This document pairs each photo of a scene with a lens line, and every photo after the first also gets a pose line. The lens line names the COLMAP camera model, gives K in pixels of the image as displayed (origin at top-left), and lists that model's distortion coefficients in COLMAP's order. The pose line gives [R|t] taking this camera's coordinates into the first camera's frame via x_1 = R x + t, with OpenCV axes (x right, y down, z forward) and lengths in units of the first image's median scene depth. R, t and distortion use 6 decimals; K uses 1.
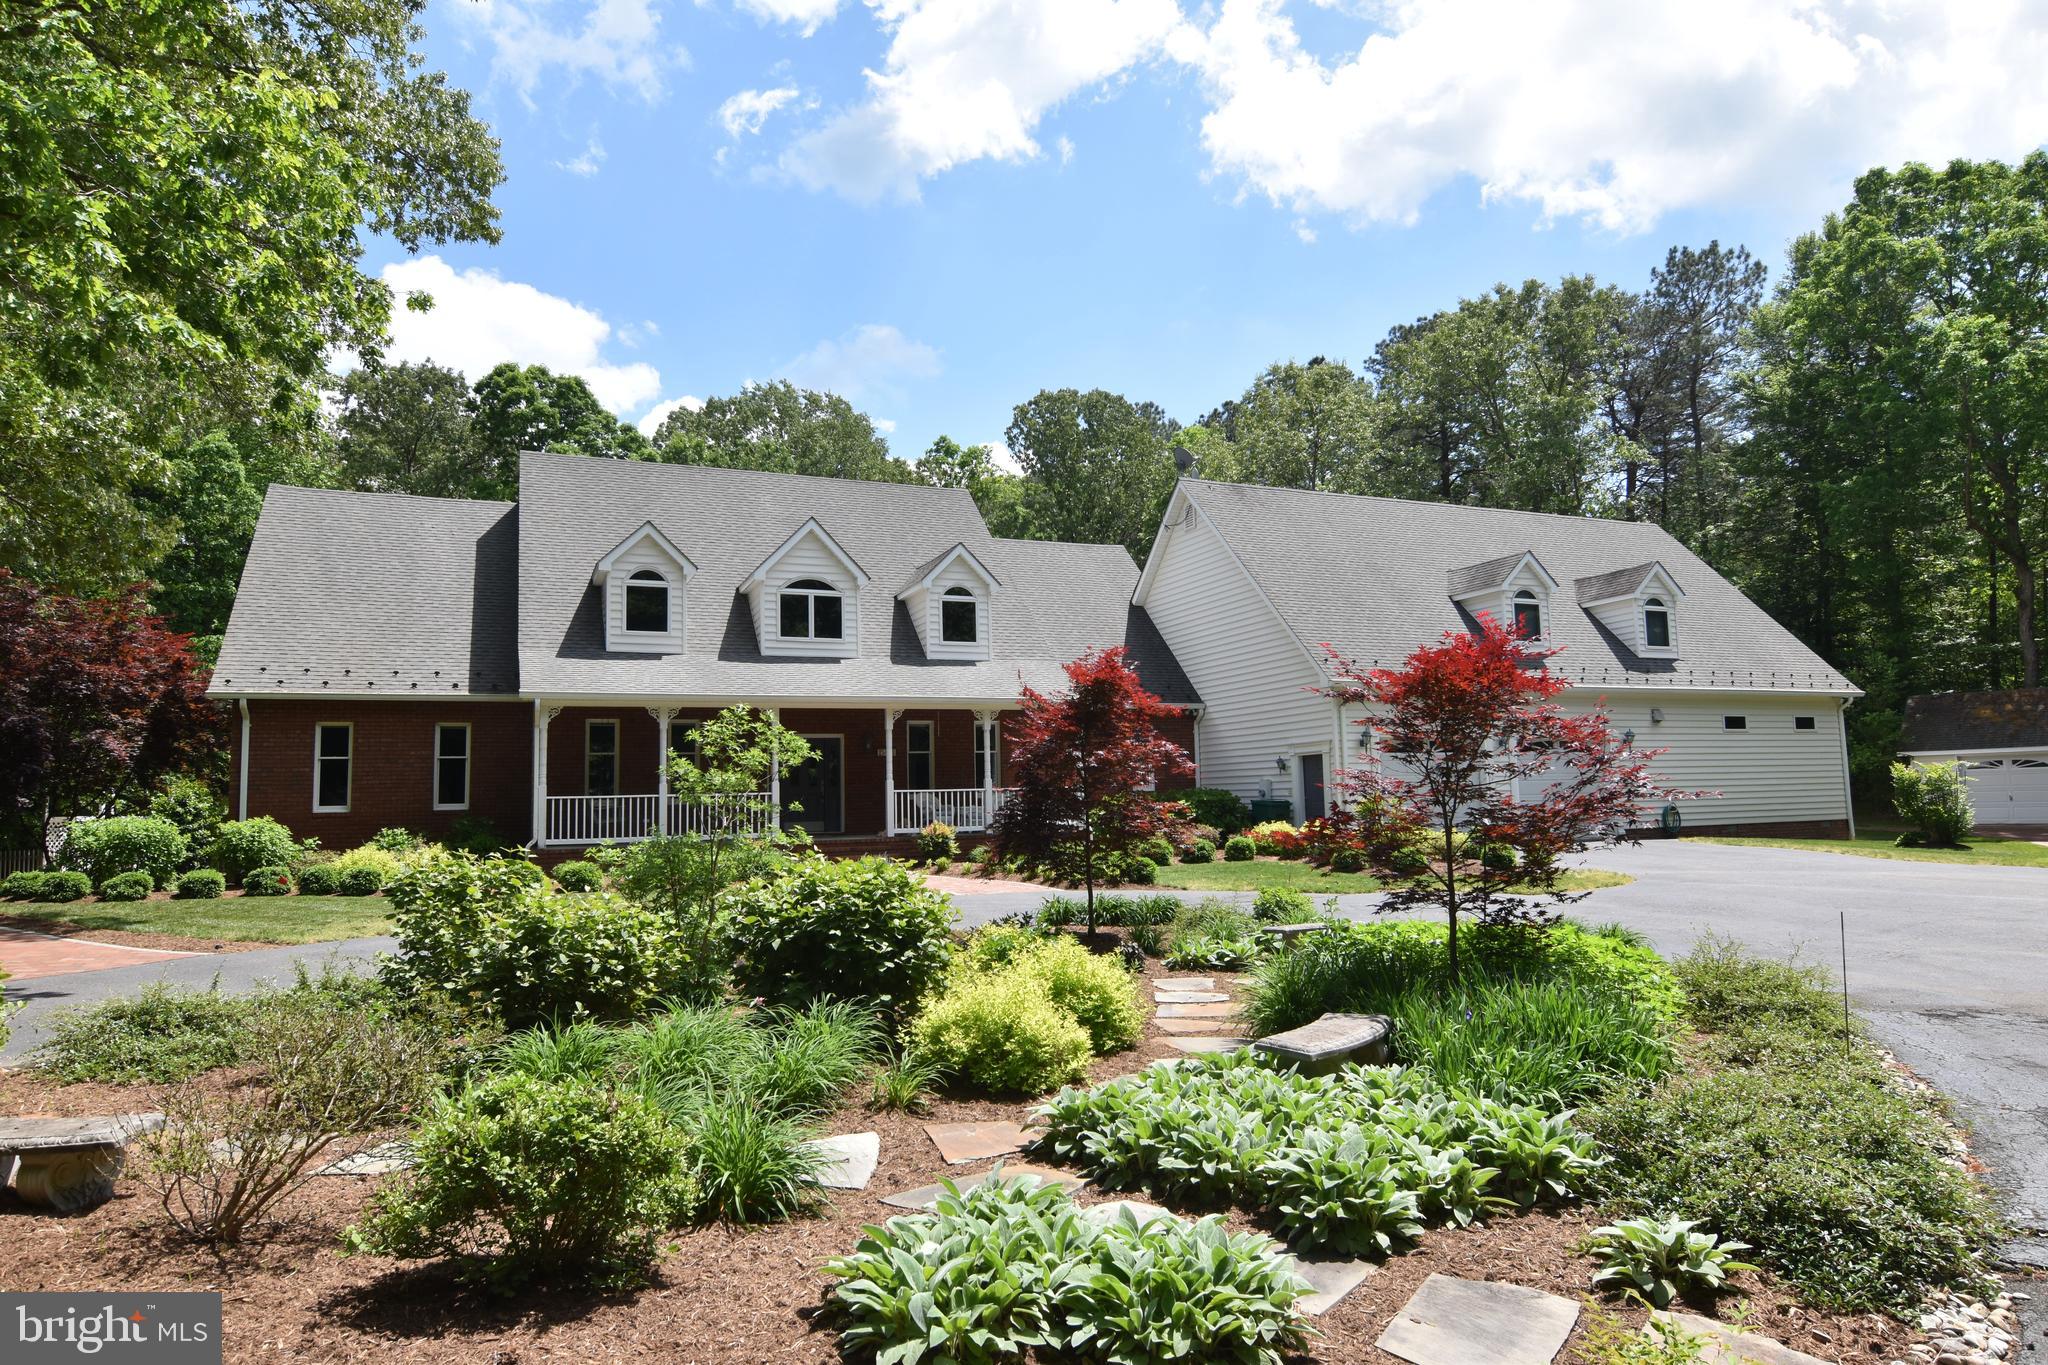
lens RADIAL K [[1214.7, 0, 1028.9], [0, 1214.7, 679.2], [0, 0, 1]] dist [0.001594, -0.017392]
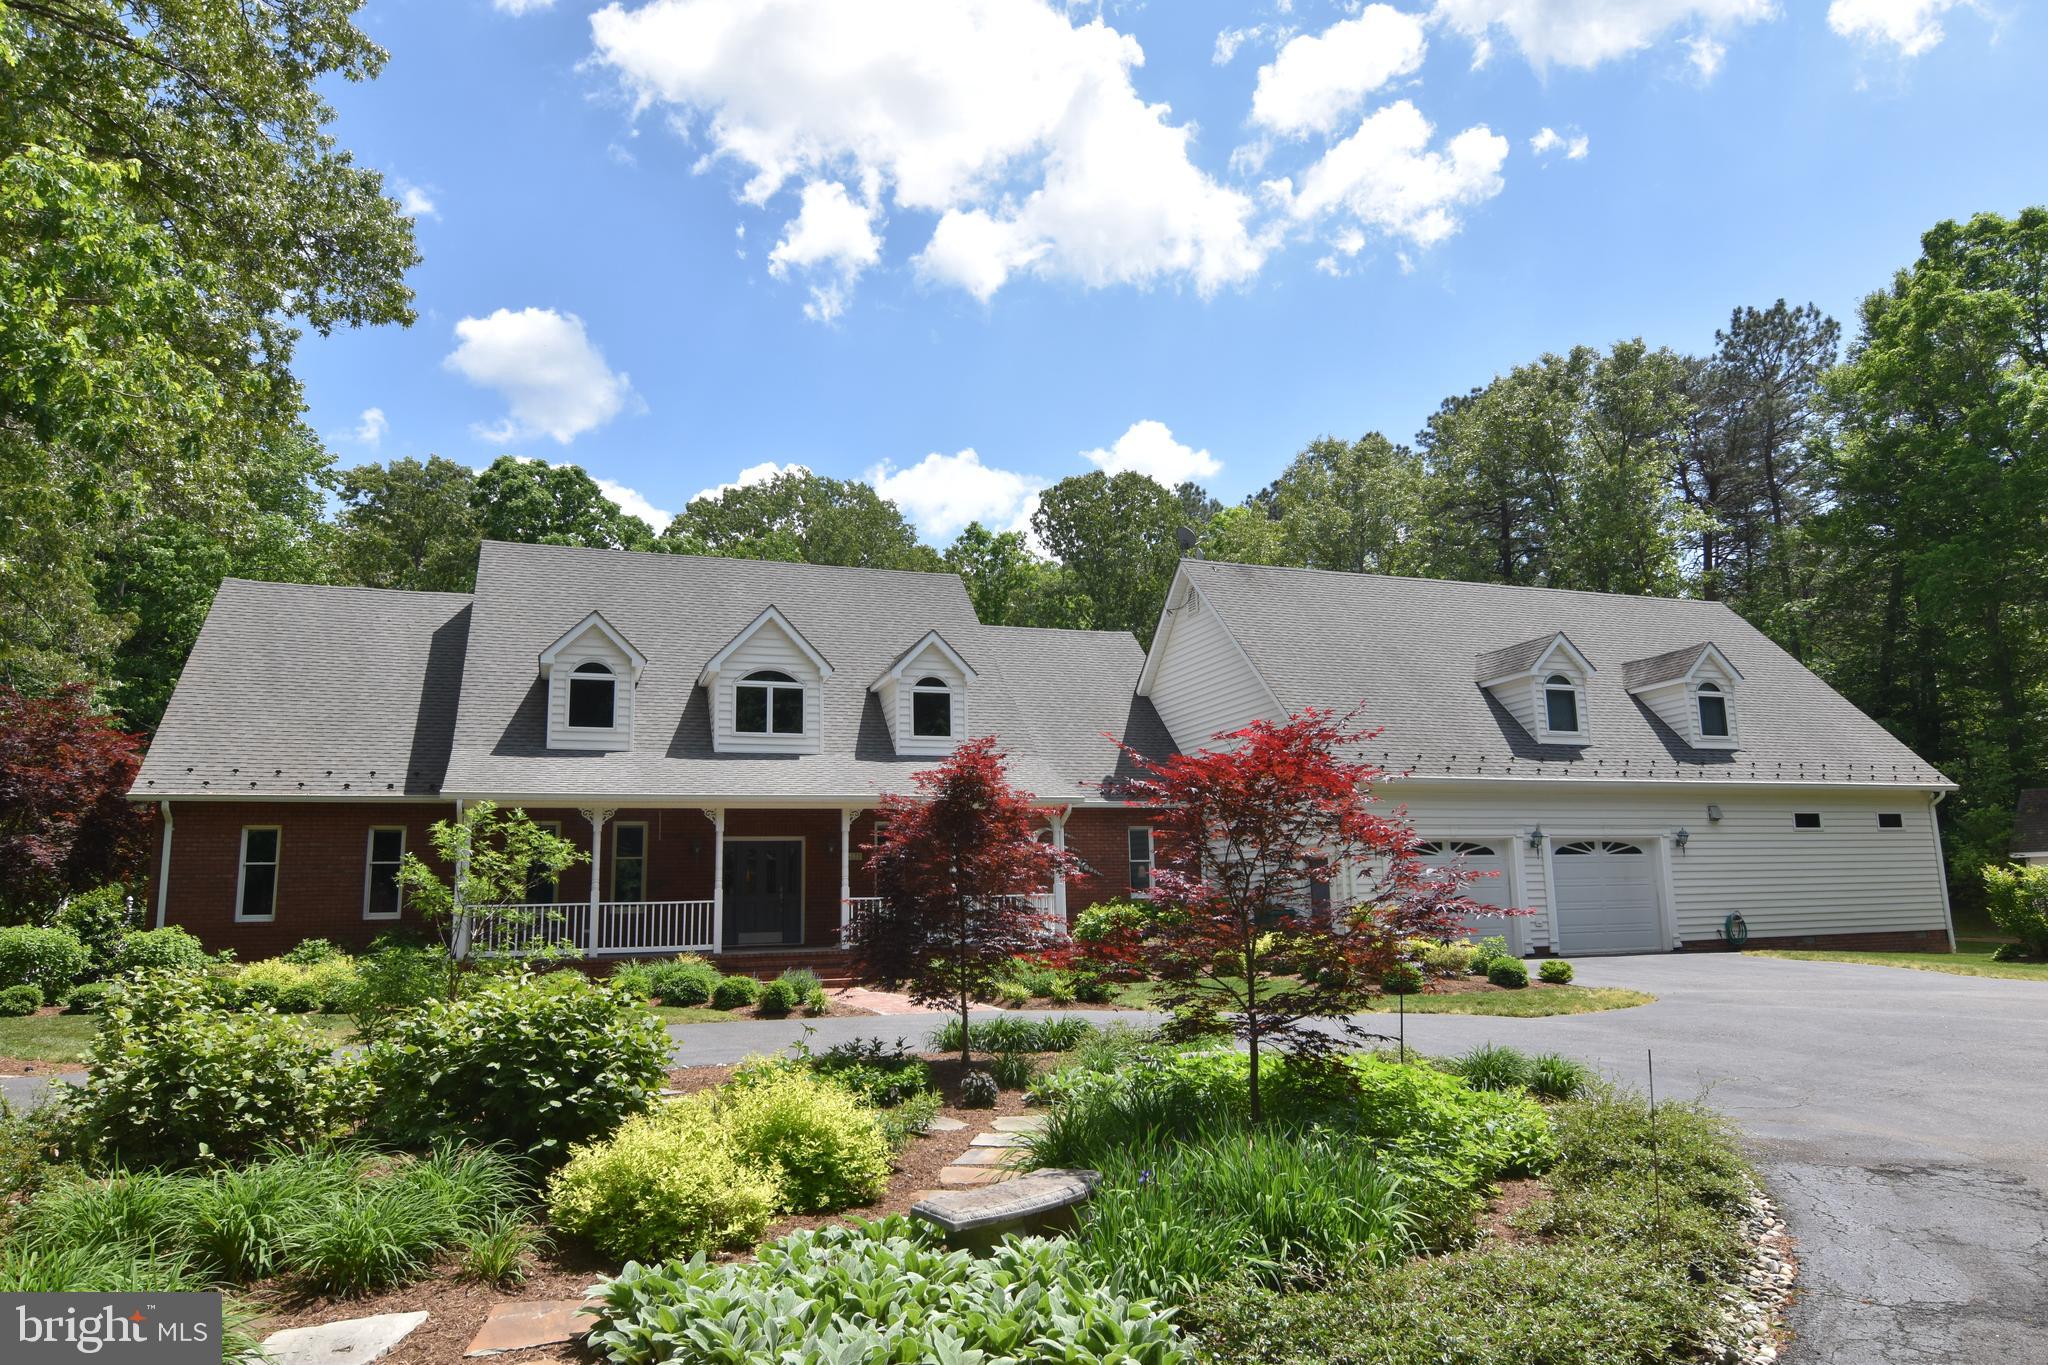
lens RADIAL K [[1285.8, 0, 1030.5], [0, 1285.8, 676.2], [0, 0, 1]] dist [0.000068, -0.015751]
pose [[0.998563, -0.009869, -0.052668, 0.070120], [0.005672, 0.996839, -0.079247, 0.001696], [0.053283, 0.078834, 0.995463, 0.022234]]
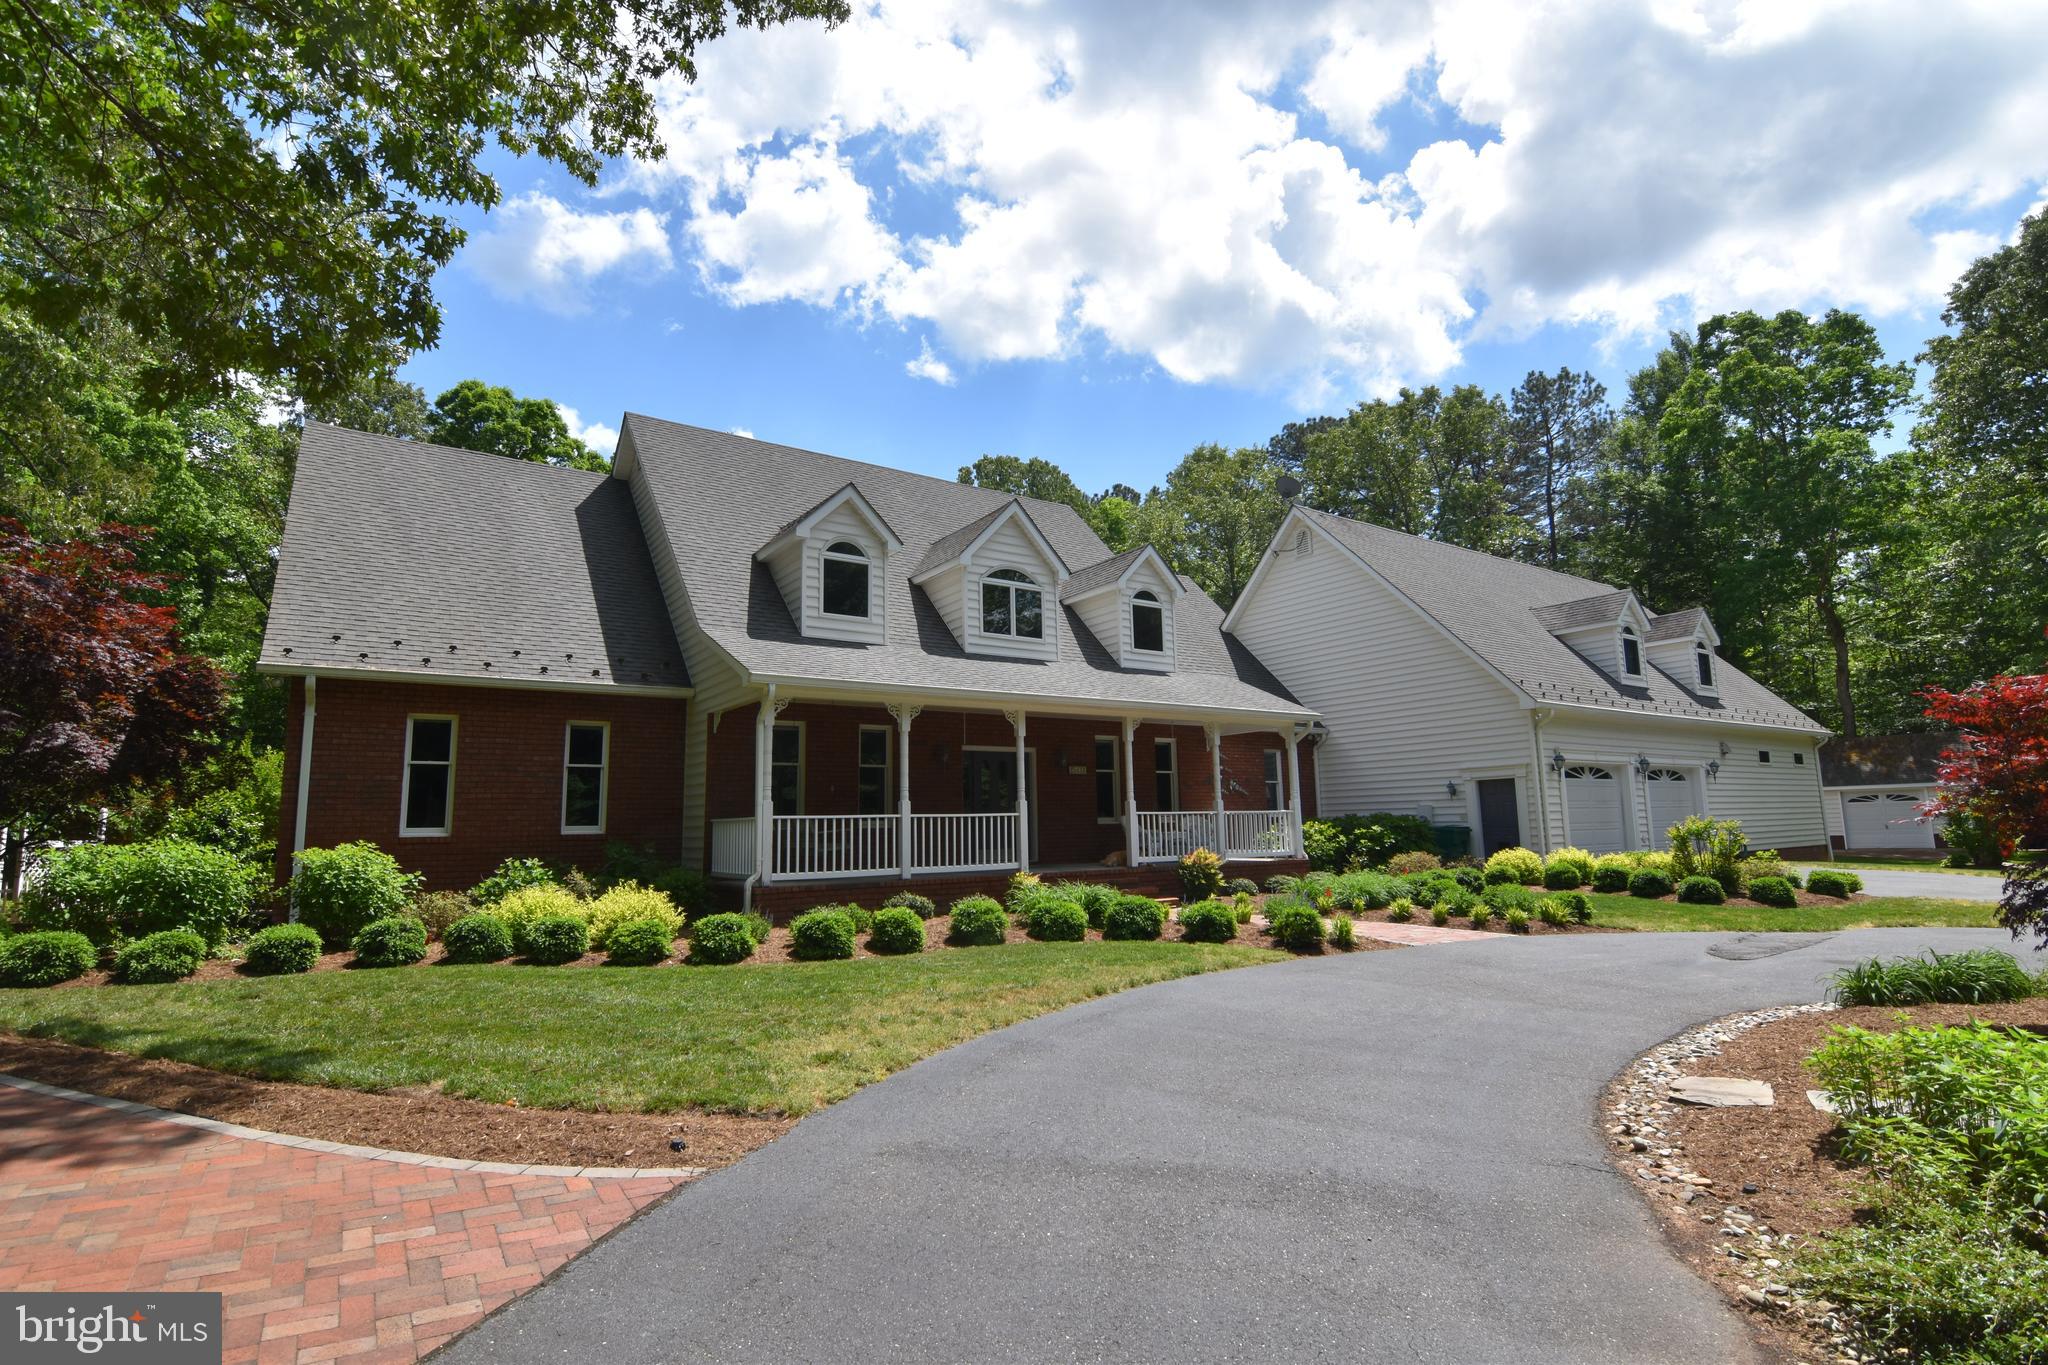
lens RADIAL K [[989.0, 0, 1030.2], [0, 989.0, 680.7], [0, 0, 1]] dist [-0.010714, -0.006795]
pose [[0.979522, 0.032878, 0.198633, -0.291143], [-0.022706, 0.998322, -0.053275, 0.033538], [-0.200051, 0.047674, 0.978625, 0.292333]]
